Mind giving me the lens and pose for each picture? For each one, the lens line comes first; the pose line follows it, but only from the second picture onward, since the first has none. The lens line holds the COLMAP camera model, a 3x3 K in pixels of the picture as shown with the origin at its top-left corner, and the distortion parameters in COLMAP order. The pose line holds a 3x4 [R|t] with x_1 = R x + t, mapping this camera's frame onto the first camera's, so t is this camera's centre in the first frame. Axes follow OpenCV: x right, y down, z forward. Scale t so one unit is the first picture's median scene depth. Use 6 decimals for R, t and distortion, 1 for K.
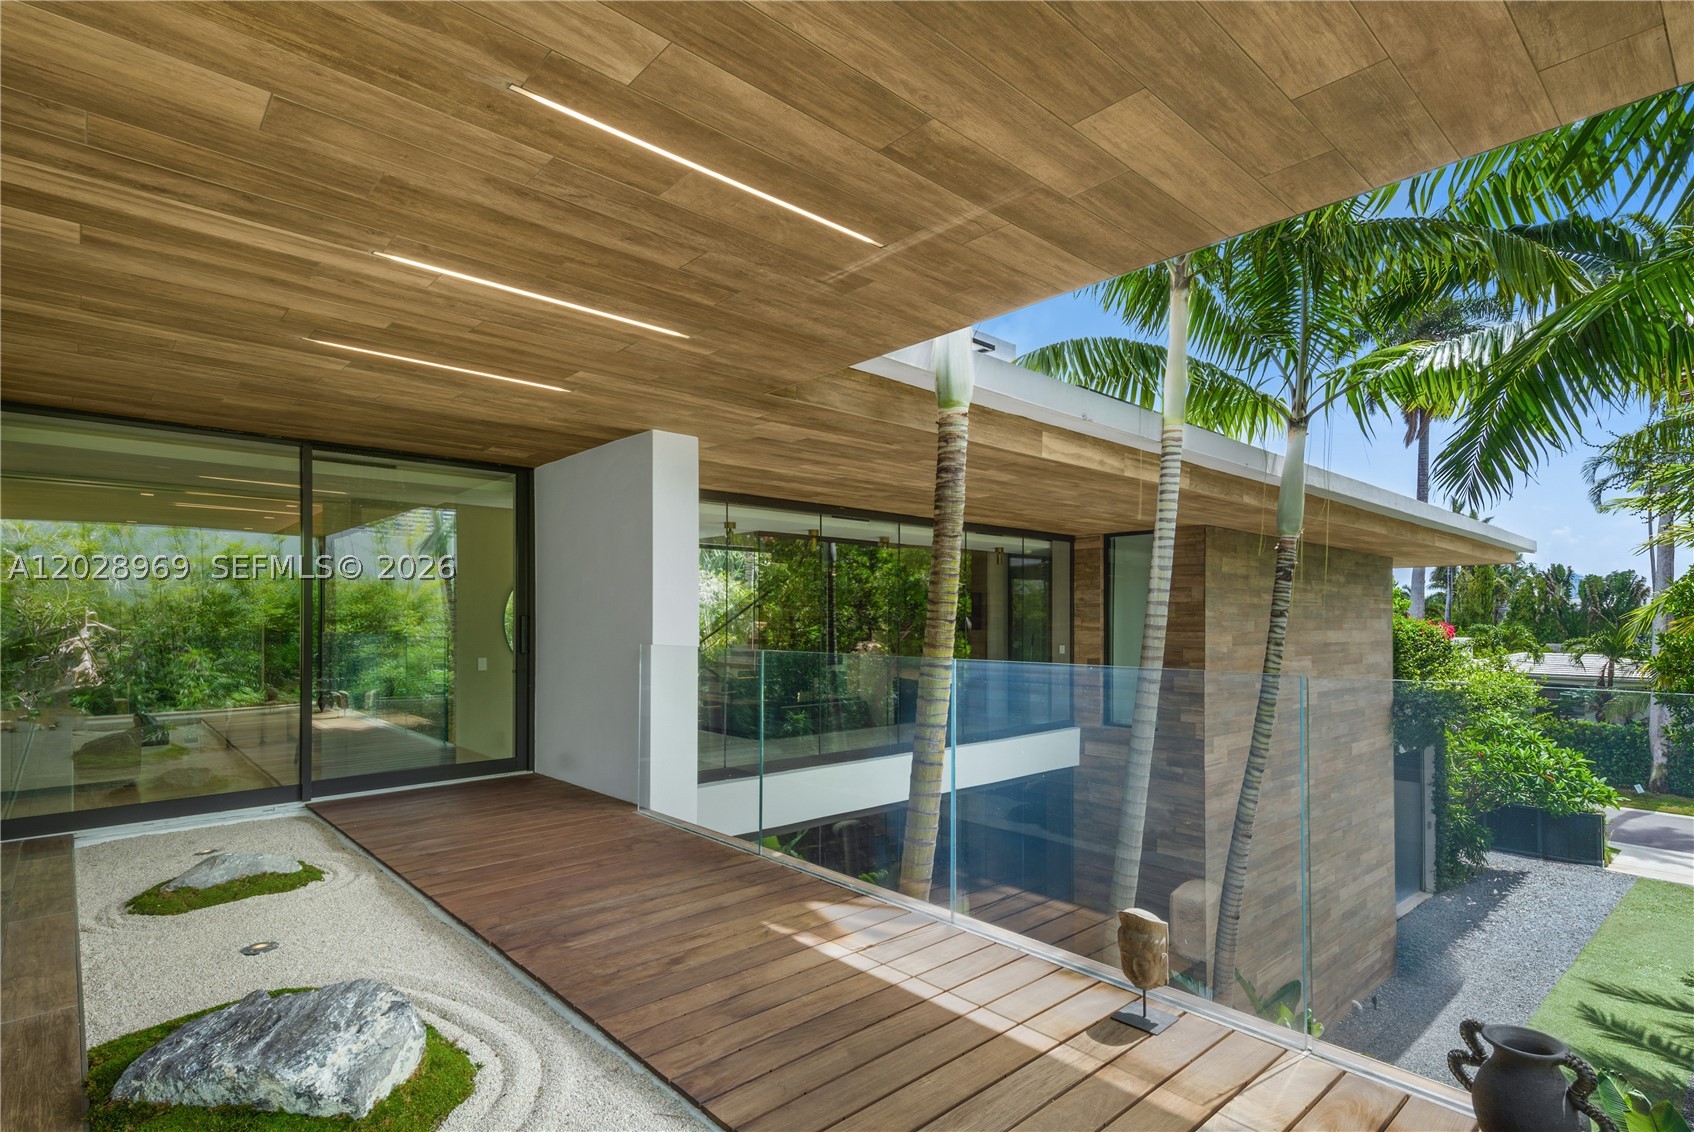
lens RADIAL K [[835.2, 0, 833.0], [0, 835.2, 620.5], [0, 0, 1]] dist [0.025884, -0.006074]
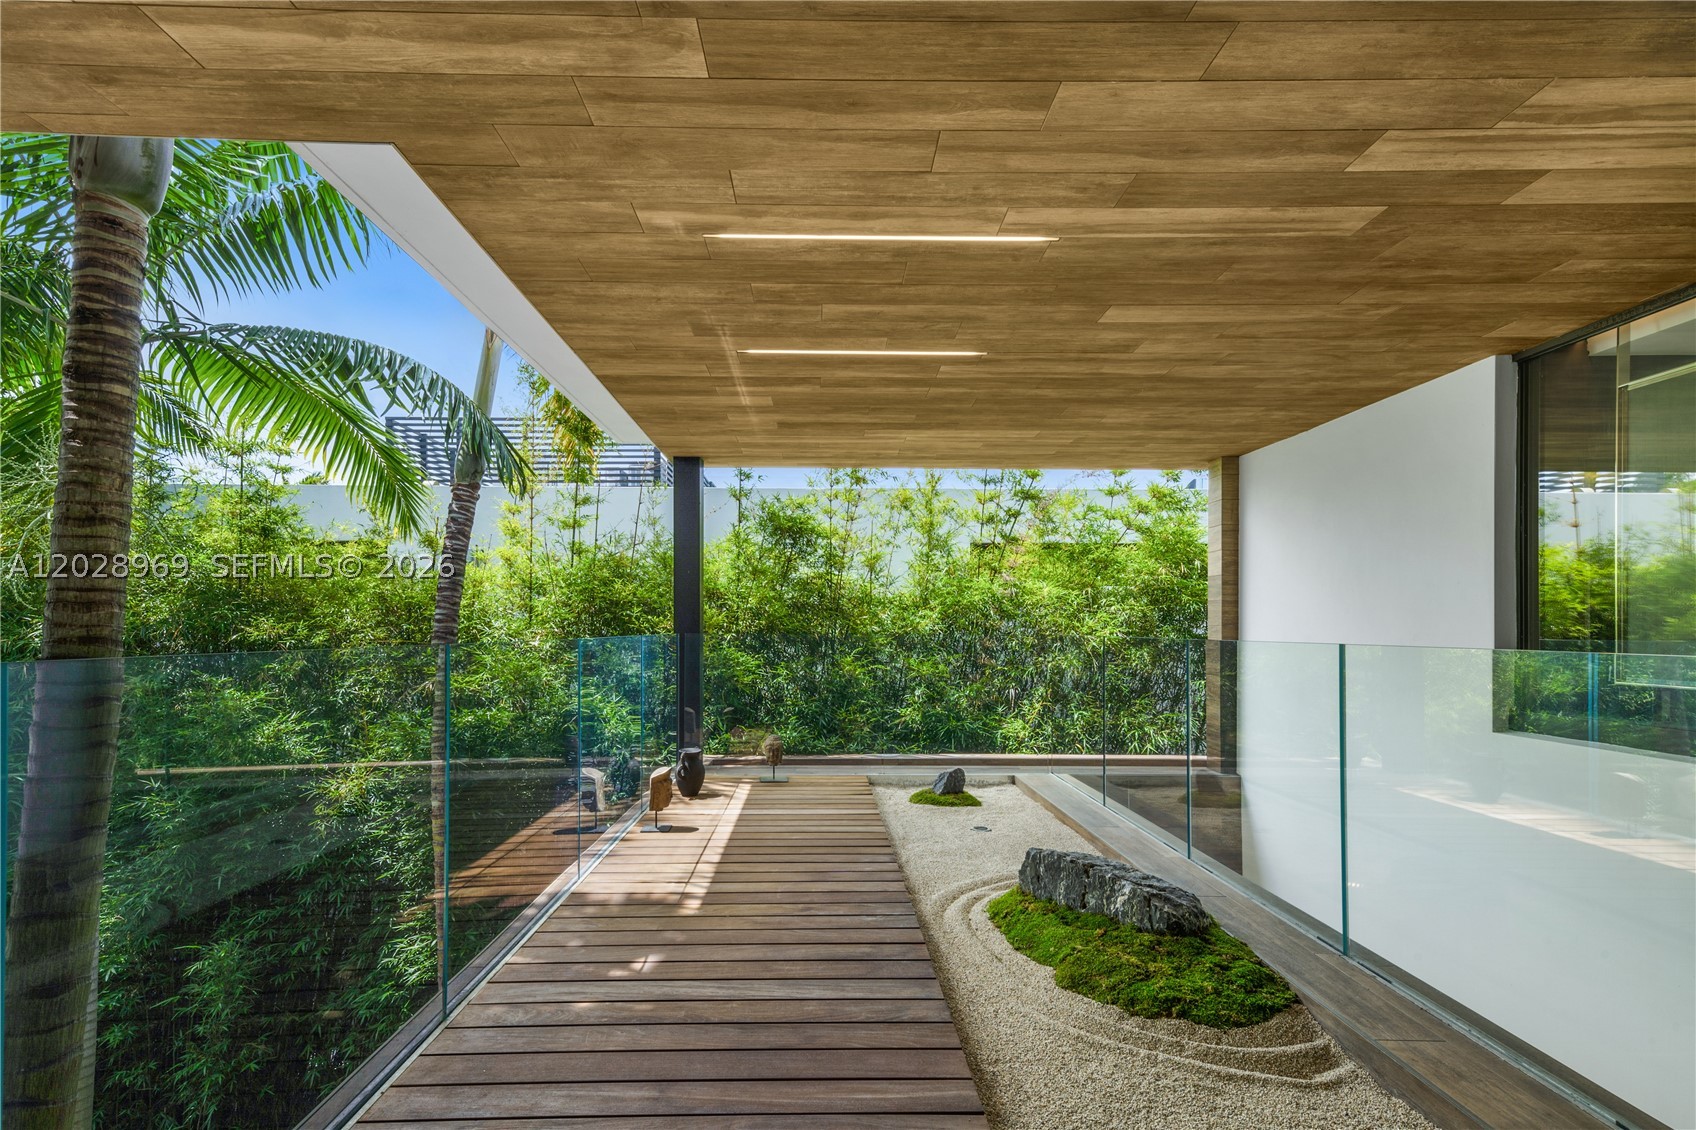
lens RADIAL K [[836.2, 0, 829.5], [0, 836.2, 631.9], [0, 0, 1]] dist [0.025884, -0.006074]
pose [[-0.753033, -0.000251, 0.657982, -1.173120], [-0.001203, 0.999999, -0.000995, 0.053949], [-0.657981, -0.001541, -0.753033, 2.275225]]
